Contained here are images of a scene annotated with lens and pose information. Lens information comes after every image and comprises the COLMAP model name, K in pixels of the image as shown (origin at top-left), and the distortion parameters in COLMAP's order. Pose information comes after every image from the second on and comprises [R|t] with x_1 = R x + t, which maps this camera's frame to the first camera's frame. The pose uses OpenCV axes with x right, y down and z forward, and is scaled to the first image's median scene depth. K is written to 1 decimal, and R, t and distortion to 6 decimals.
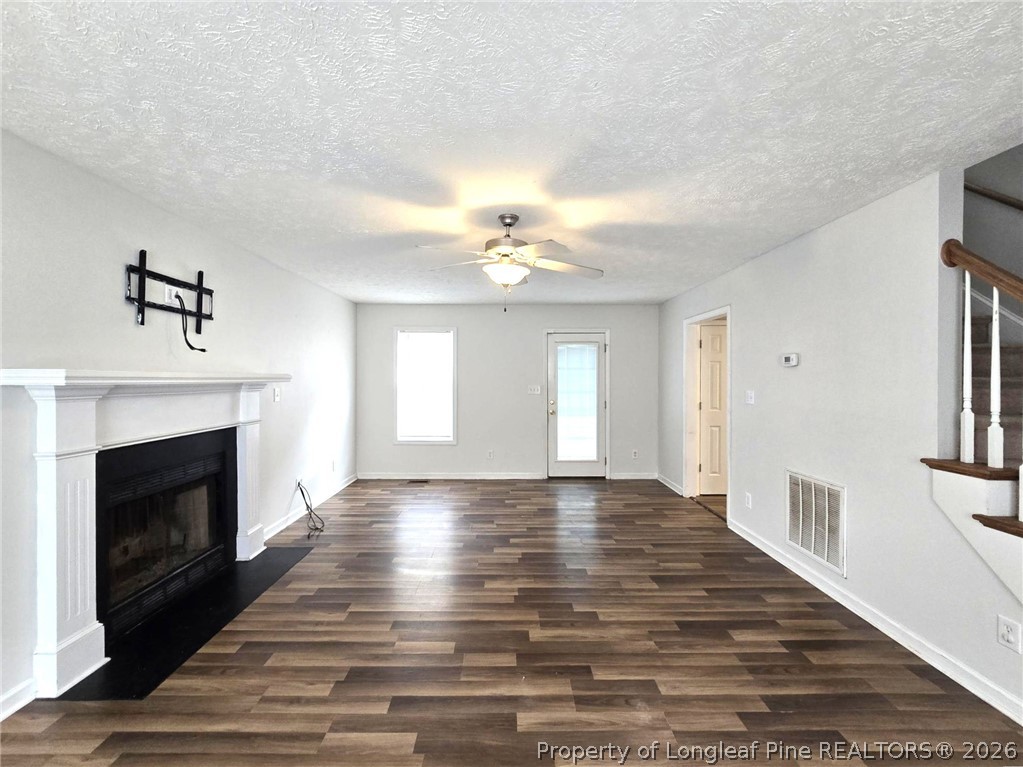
lens RADIAL K [[422.0, 0, 510.9], [0, 422.0, 378.8], [0, 0, 1]] dist [-0.002424, -0.000469]
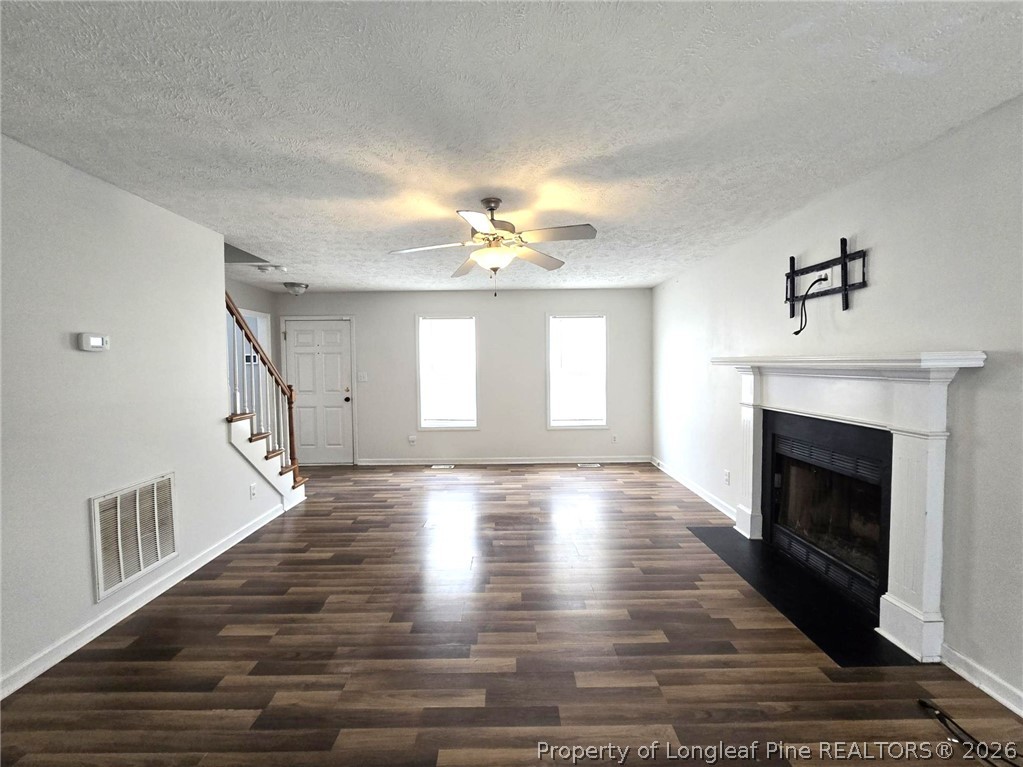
lens RADIAL K [[429.6, 0, 511.5], [0, 429.6, 383.5], [0, 0, 1]] dist [-0.000419, -0.000166]
pose [[-0.999959, 0.008916, -0.001753, -0.045364], [0.008819, 0.998745, 0.049299, -0.004969], [0.002191, 0.049282, -0.998783, 1.970686]]
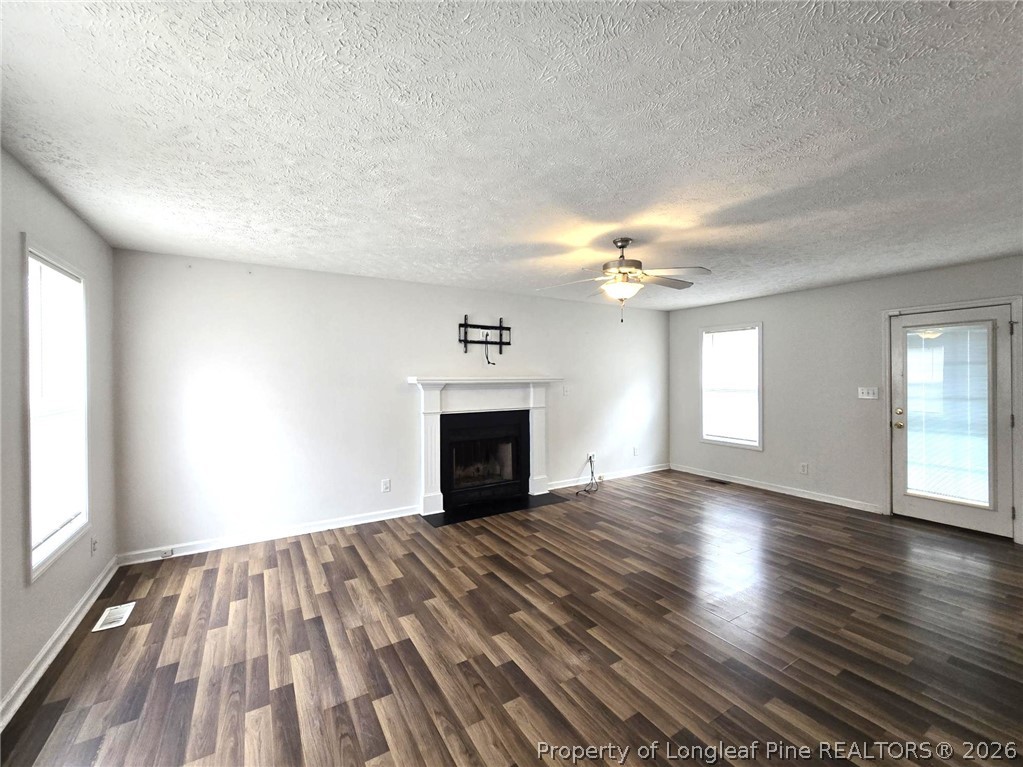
lens RADIAL K [[422.0, 0, 510.9], [0, 422.0, 378.8], [0, 0, 1]] dist [-0.002424, -0.000469]
pose [[0.516748, -0.000624, -0.856138, 0.802532], [0.003867, 0.999991, 0.001605, -0.007498], [0.856129, -0.004140, 0.516746, 0.139632]]
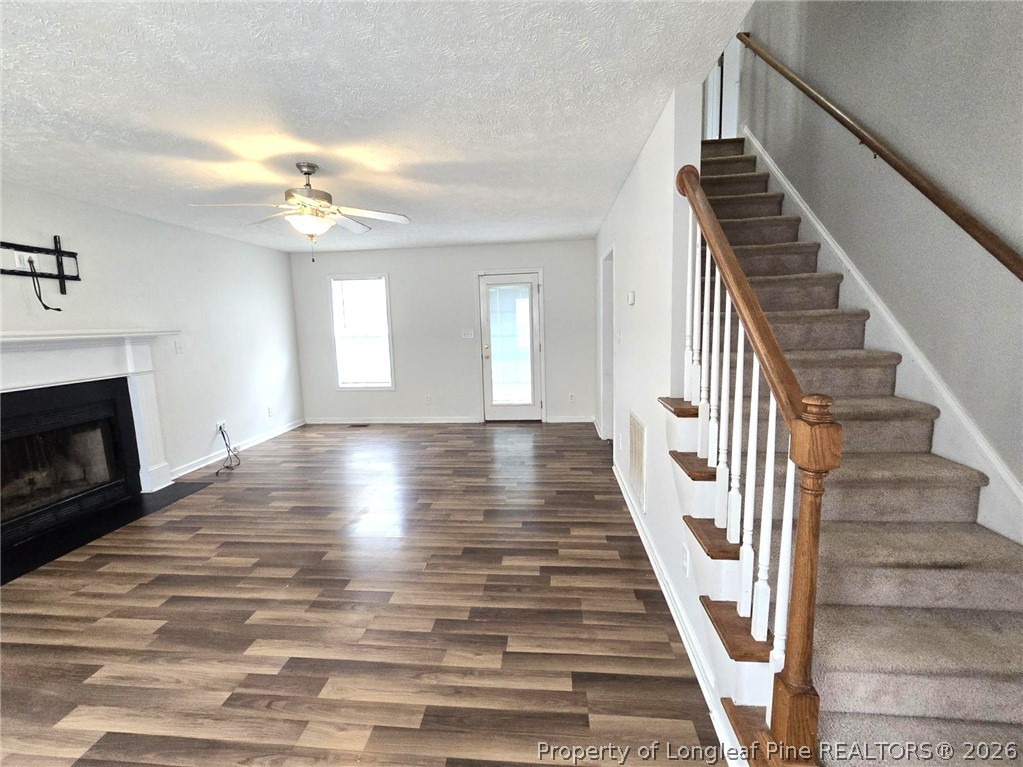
lens RADIAL K [[442.0, 0, 508.3], [0, 442.0, 377.3], [0, 0, 1]] dist [-0.001306, -0.000547]
pose [[0.994159, -0.016925, -0.106589, 0.559915], [0.030170, 0.991835, 0.123908, 0.001108], [0.103621, -0.126400, 0.986552, -0.050827]]
